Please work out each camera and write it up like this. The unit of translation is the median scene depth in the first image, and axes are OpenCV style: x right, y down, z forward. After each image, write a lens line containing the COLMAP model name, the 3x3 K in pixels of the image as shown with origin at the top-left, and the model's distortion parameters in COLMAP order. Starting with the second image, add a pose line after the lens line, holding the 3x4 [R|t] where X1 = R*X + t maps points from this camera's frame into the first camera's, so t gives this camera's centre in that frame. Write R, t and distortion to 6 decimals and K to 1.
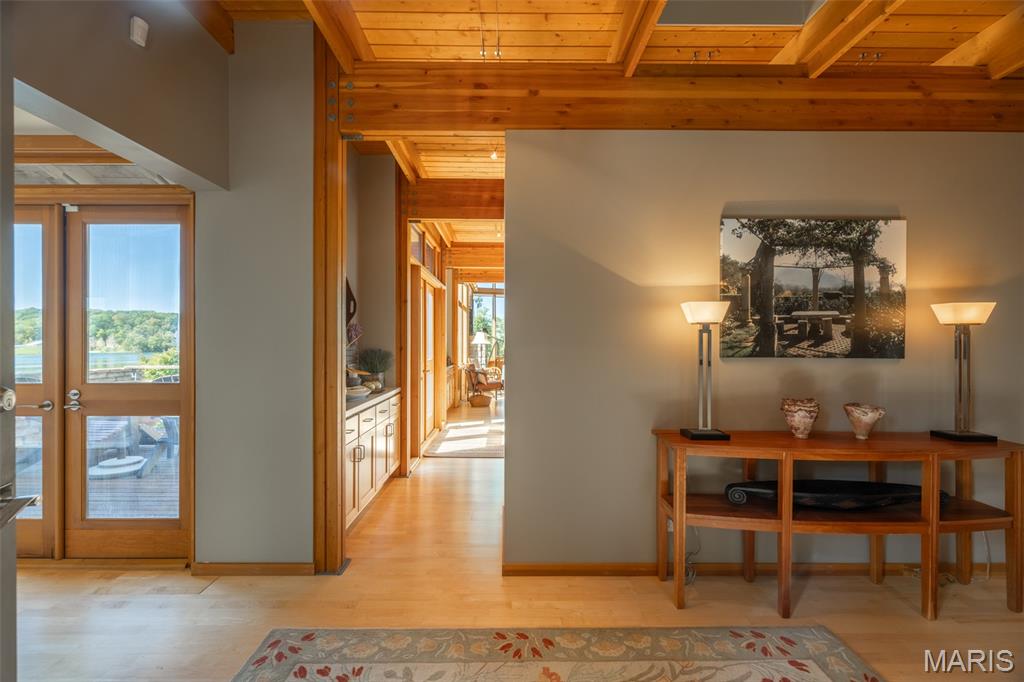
lens RADIAL K [[432.1, 0, 508.2], [0, 432.1, 341.2], [0, 0, 1]] dist [-0.000305, -0.000199]
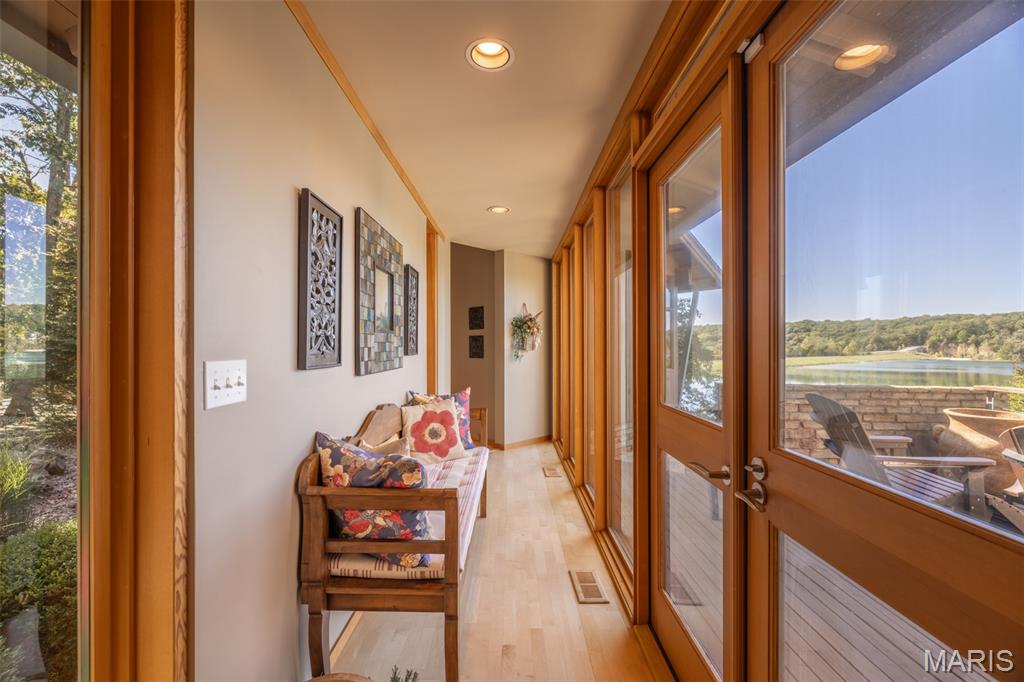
lens RADIAL K [[432.1, 0, 508.2], [0, 432.1, 341.2], [0, 0, 1]] dist [-0.000305, -0.000199]
pose [[-0.008259, -0.008115, -0.999933, -0.249701], [-0.007359, 0.999940, -0.008054, -0.000256], [0.999939, 0.007292, -0.008318, 0.332572]]
